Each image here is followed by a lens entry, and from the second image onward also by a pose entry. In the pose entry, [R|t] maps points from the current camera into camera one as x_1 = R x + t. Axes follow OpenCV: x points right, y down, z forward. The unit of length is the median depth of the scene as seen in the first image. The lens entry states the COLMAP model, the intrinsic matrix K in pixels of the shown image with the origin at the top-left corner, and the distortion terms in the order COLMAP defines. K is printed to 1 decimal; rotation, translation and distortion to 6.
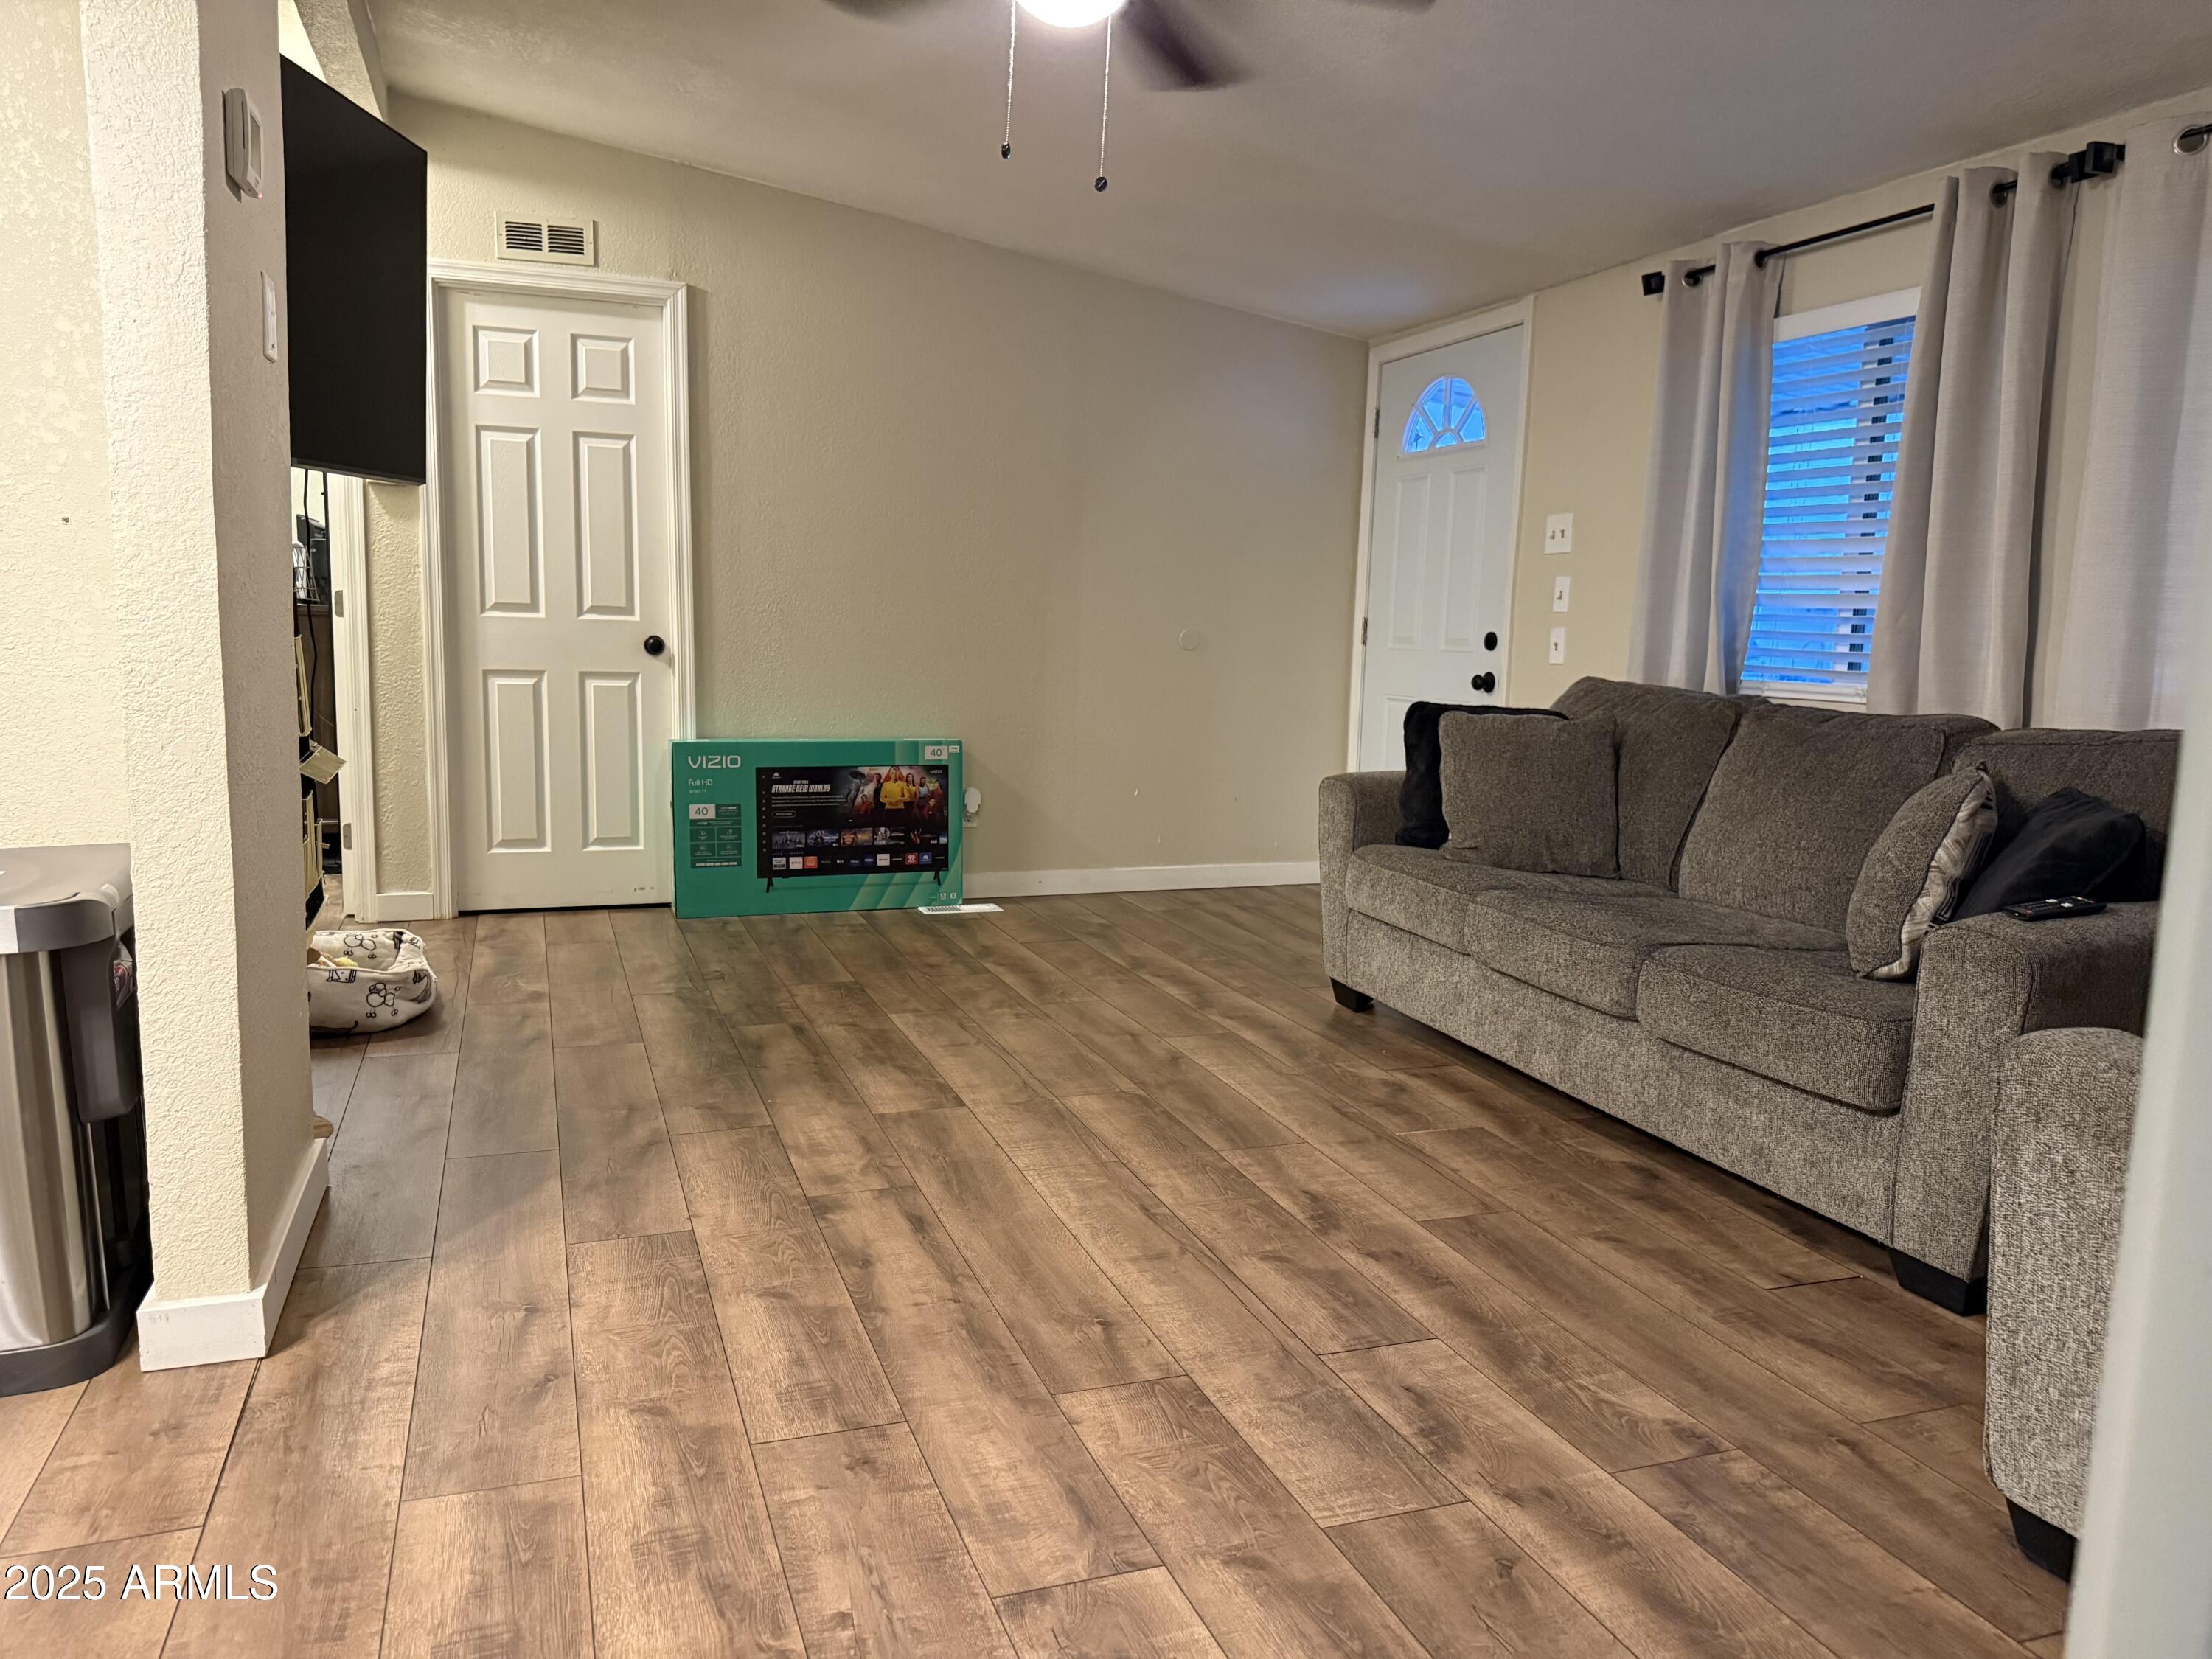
lens RADIAL K [[1570.9, 0, 1106.0], [0, 1570.9, 829.5], [0, 0, 1]] dist [-0.005177, -0.008730]
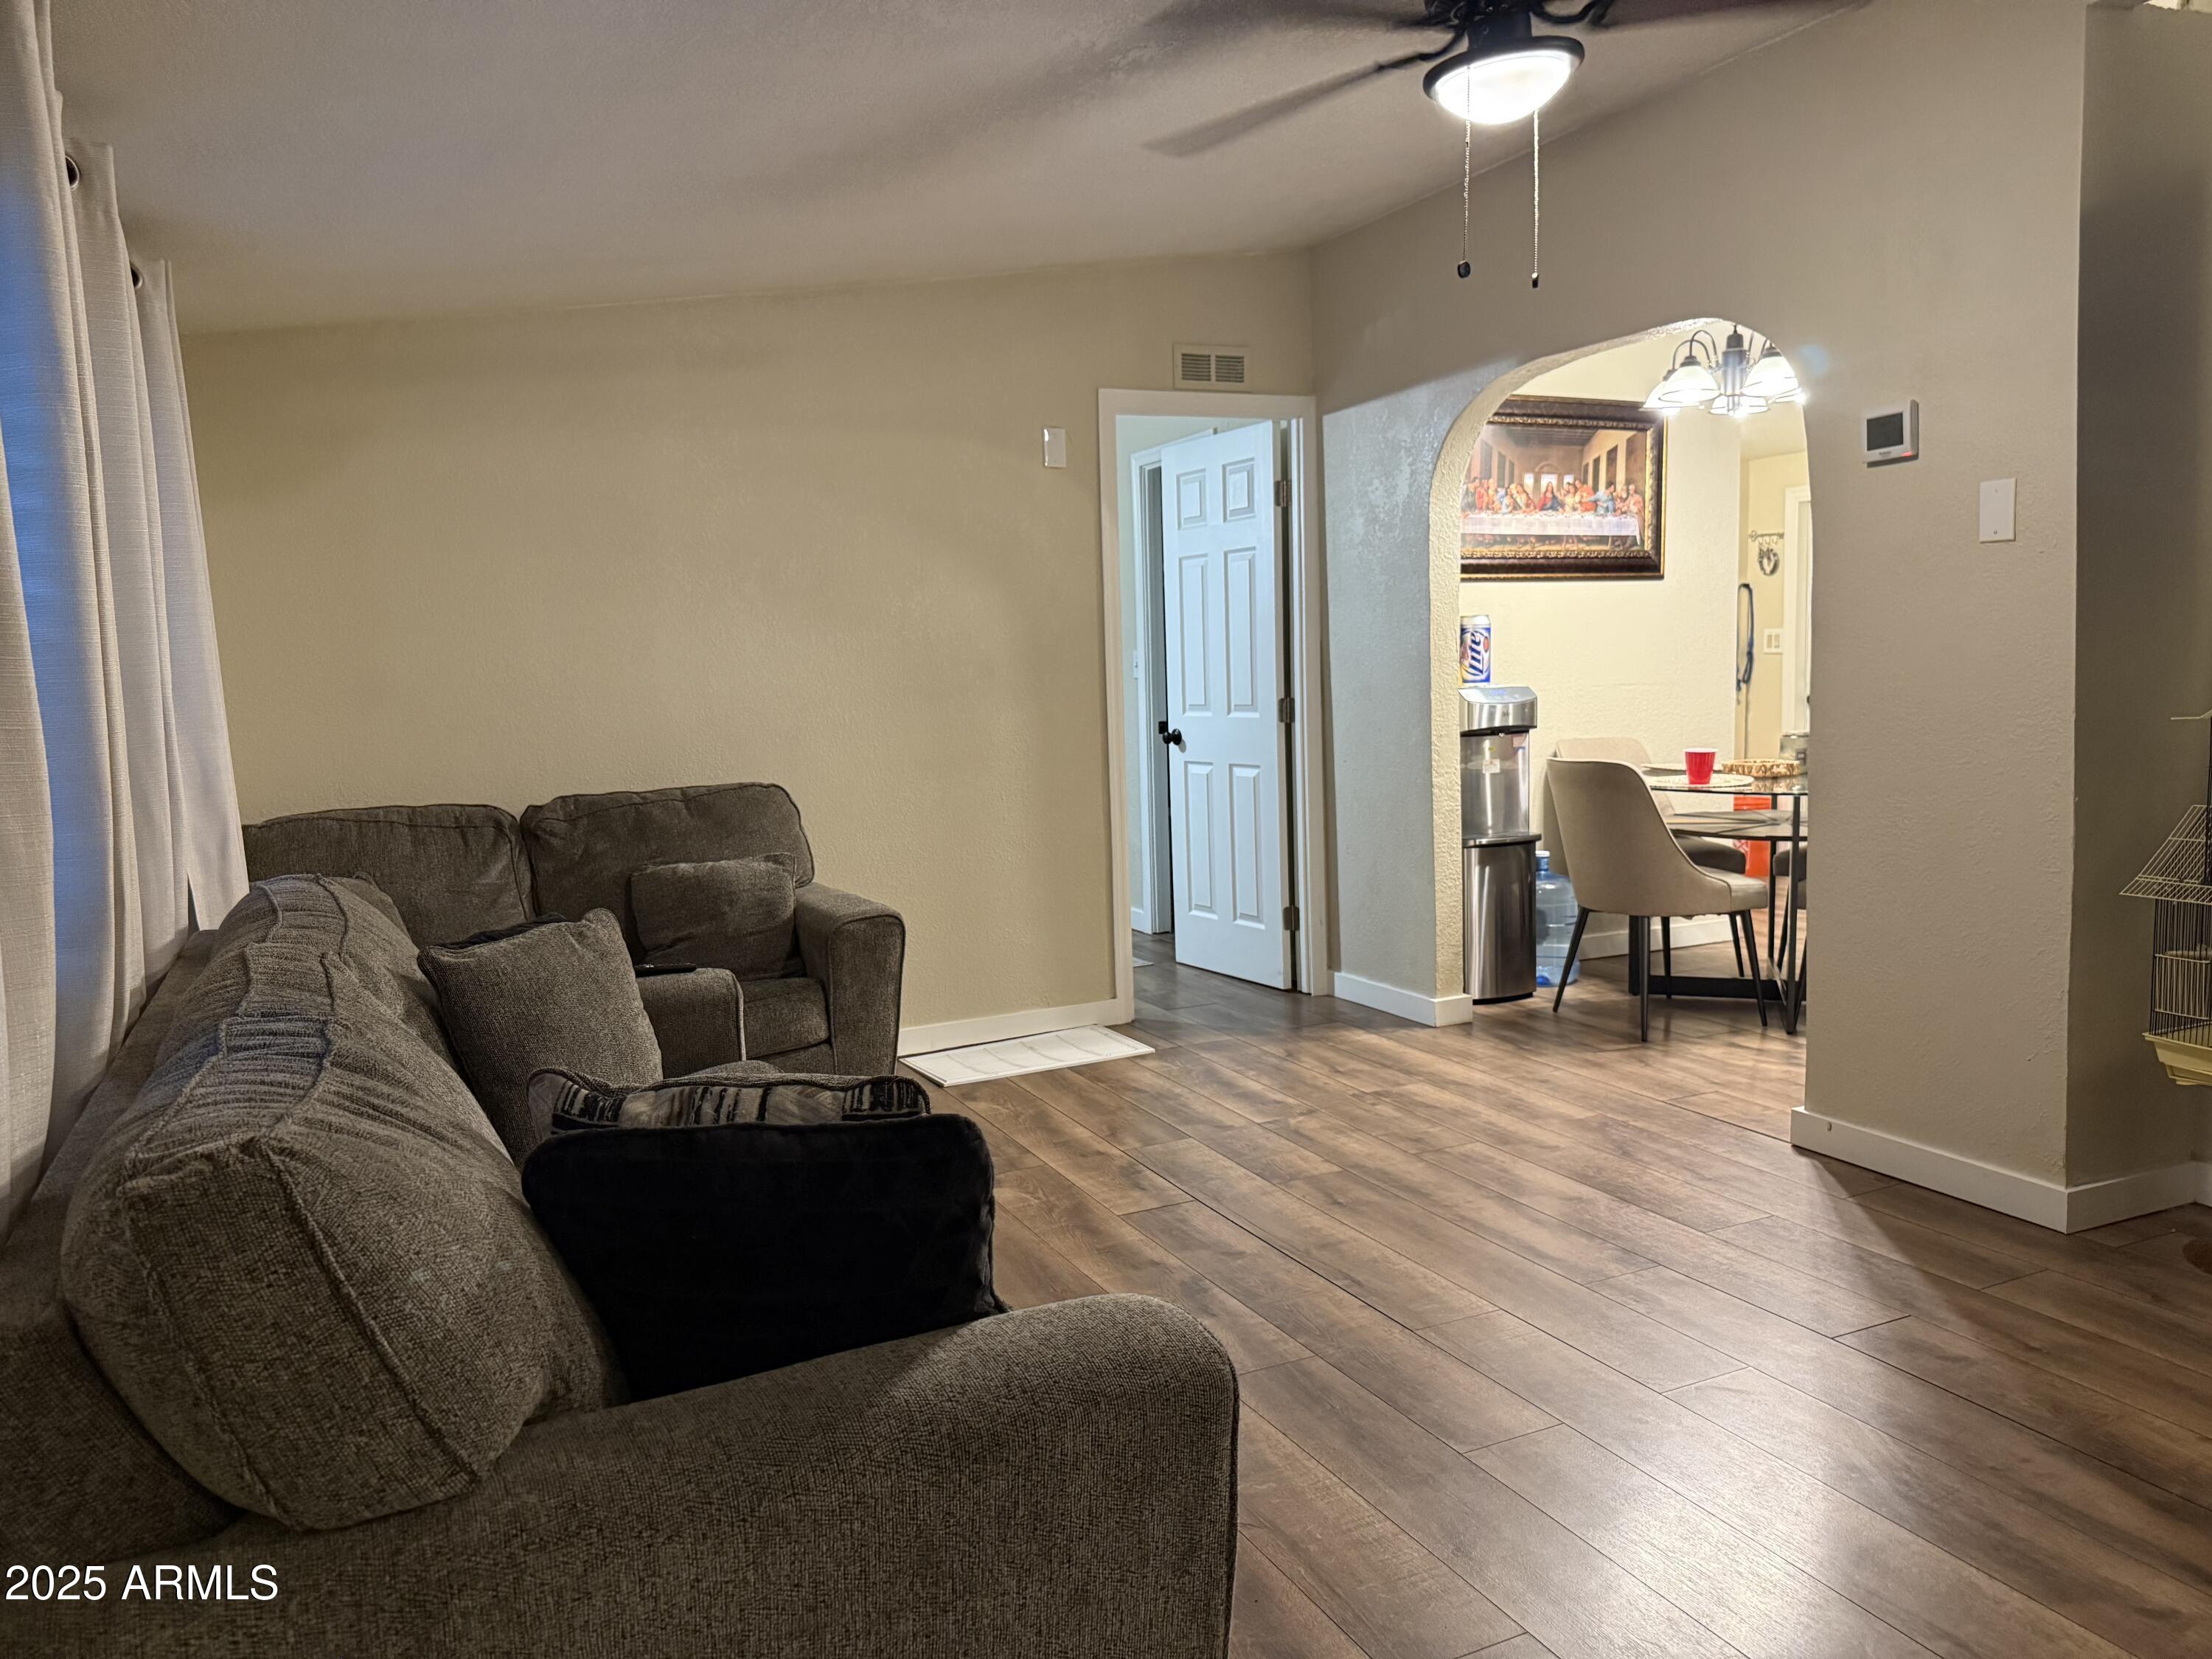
lens RADIAL K [[1570.9, 0, 1106.0], [0, 1570.9, 829.5], [0, 0, 1]] dist [-0.005177, -0.008730]
pose [[-0.995775, 0.021967, -0.089160, 0.381663], [-0.000236, 0.970349, 0.241710, -0.435523], [0.091826, 0.240709, -0.966244, 2.585488]]
